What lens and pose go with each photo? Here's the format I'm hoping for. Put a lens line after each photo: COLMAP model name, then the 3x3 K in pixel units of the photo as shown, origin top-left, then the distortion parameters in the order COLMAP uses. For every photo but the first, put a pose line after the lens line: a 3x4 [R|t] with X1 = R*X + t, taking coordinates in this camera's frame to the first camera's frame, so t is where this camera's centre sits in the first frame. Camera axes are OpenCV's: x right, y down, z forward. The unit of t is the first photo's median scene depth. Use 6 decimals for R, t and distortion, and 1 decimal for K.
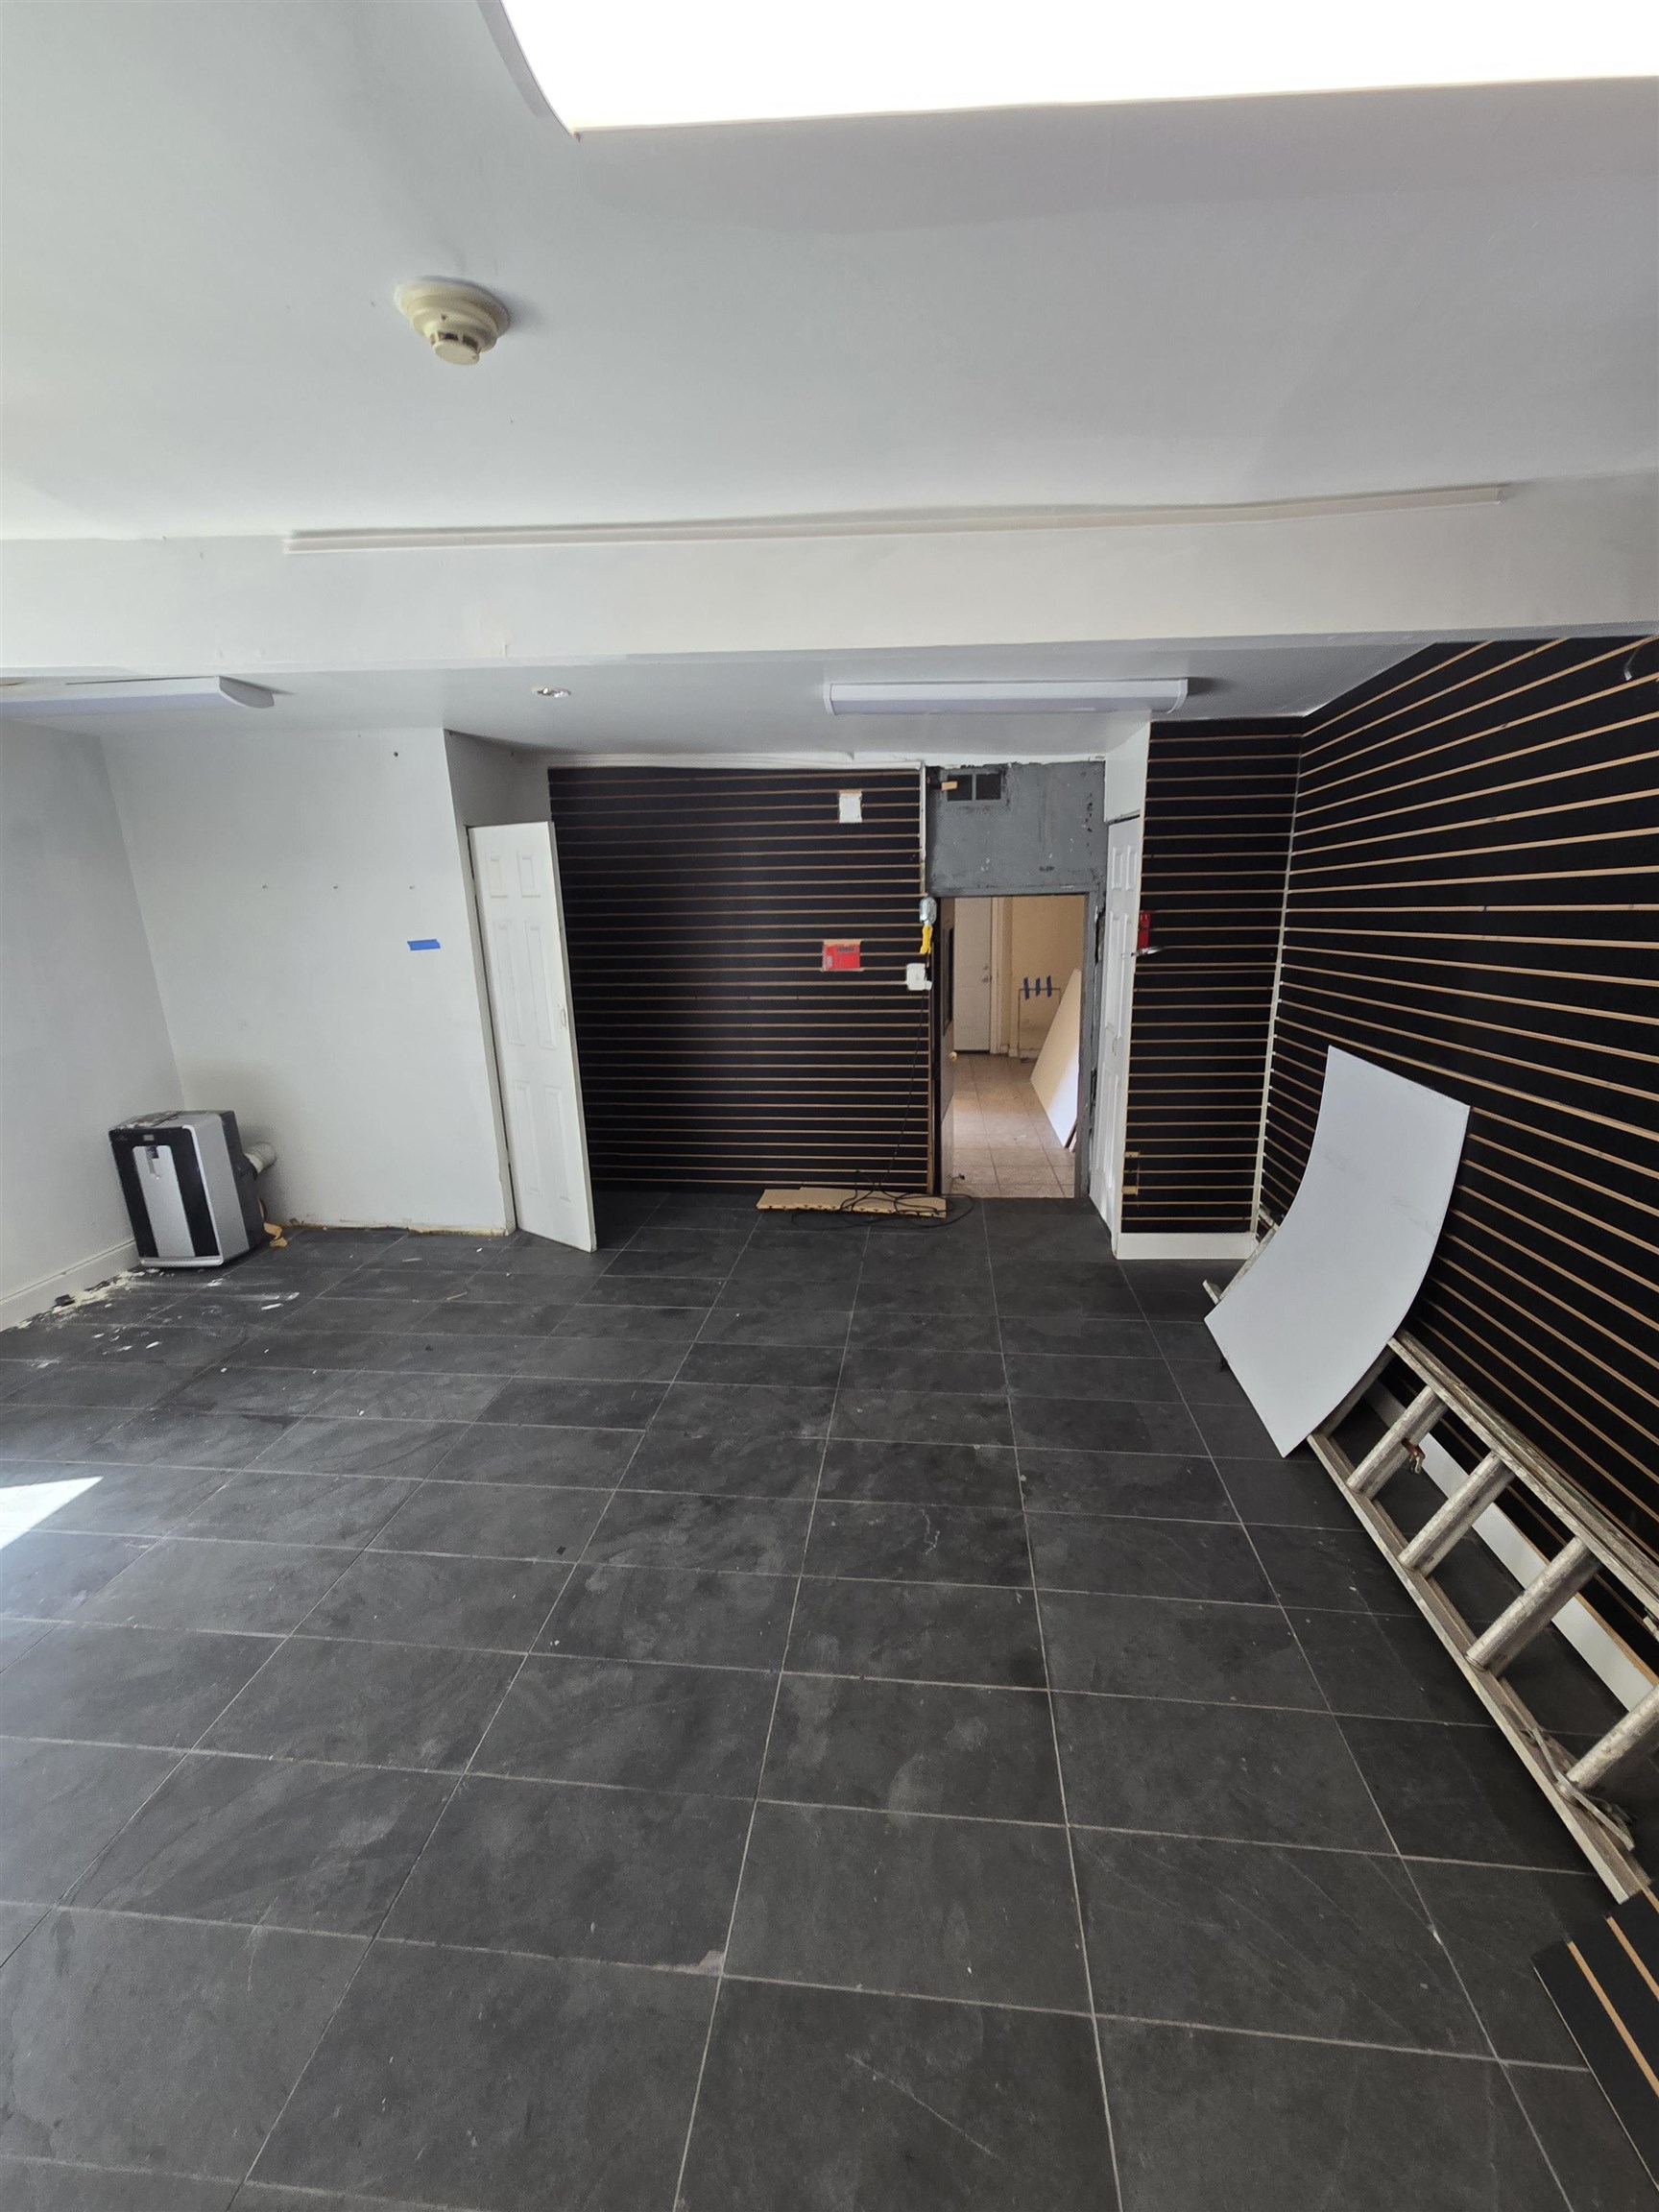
lens RADIAL K [[933.0, 0, 807.9], [0, 933.0, 1099.8], [0, 0, 1]] dist [-0.000376, 0.000745]
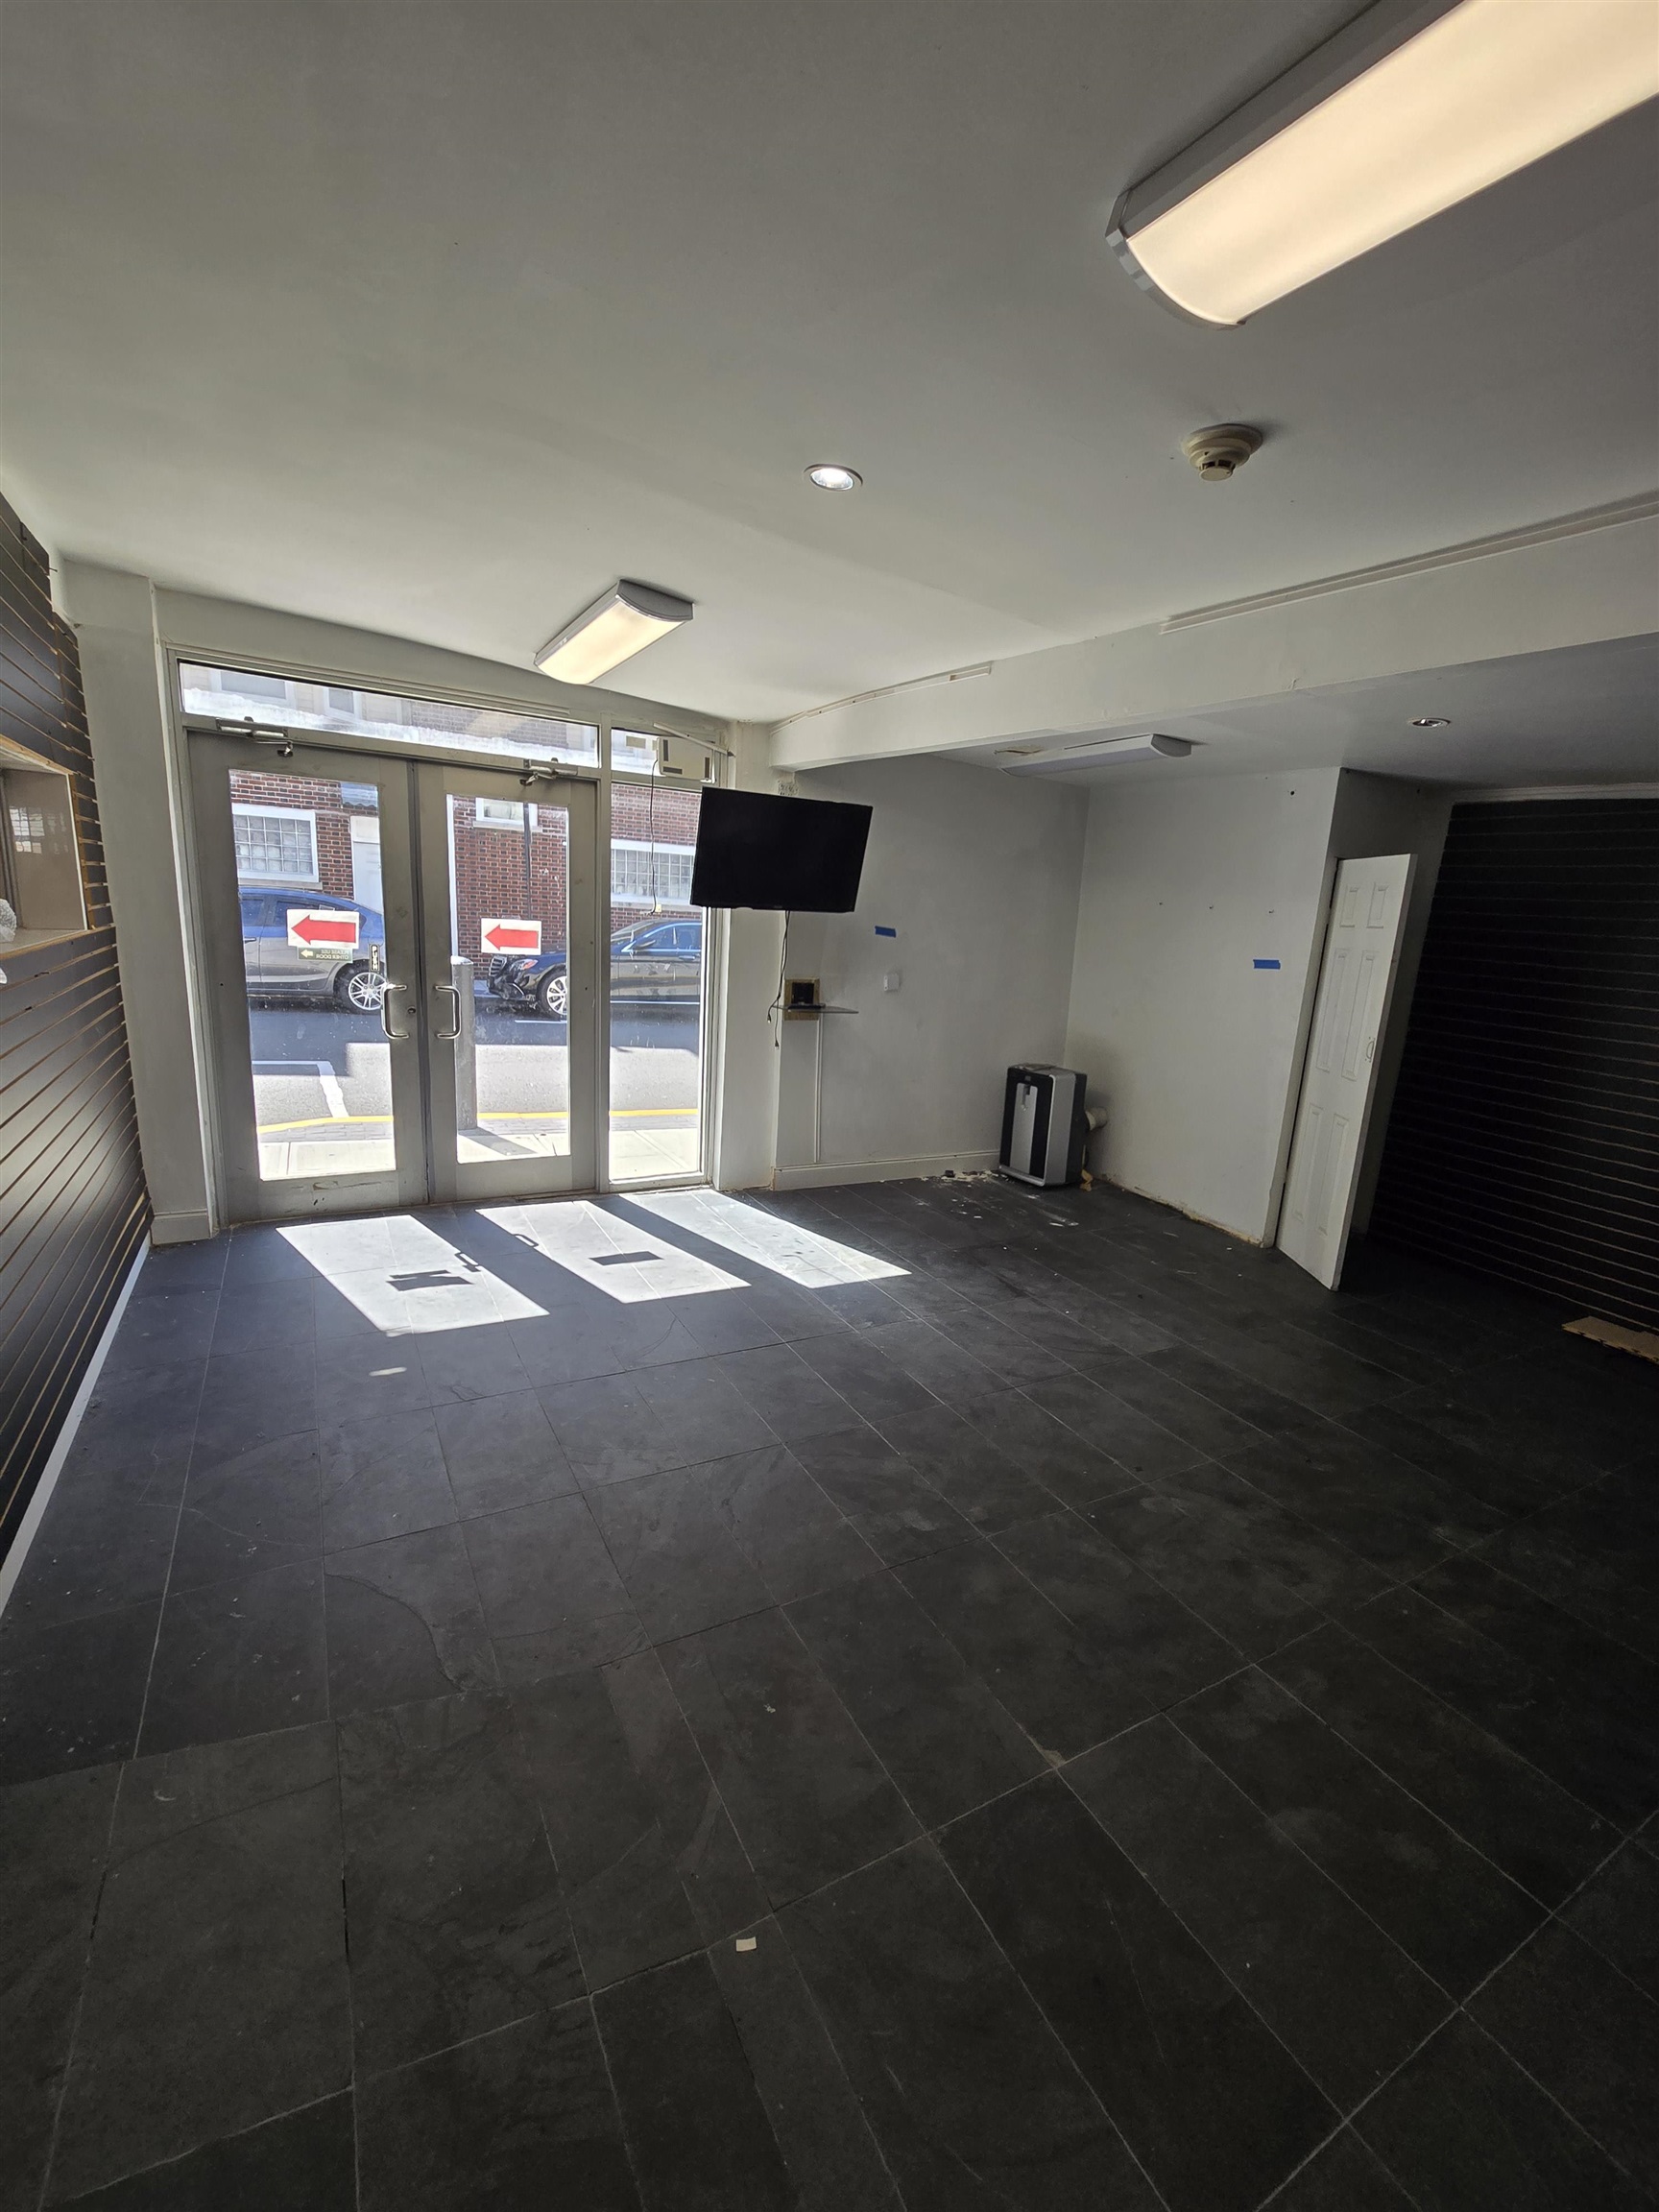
lens RADIAL K [[933.0, 0, 807.9], [0, 933.0, 1099.8], [0, 0, 1]] dist [-0.000376, 0.000745]
pose [[0.550897, 0.232820, -0.801441, 0.261841], [-0.285280, 0.954988, 0.081329, 0.064712], [0.784301, 0.183831, 0.592518, -0.055636]]
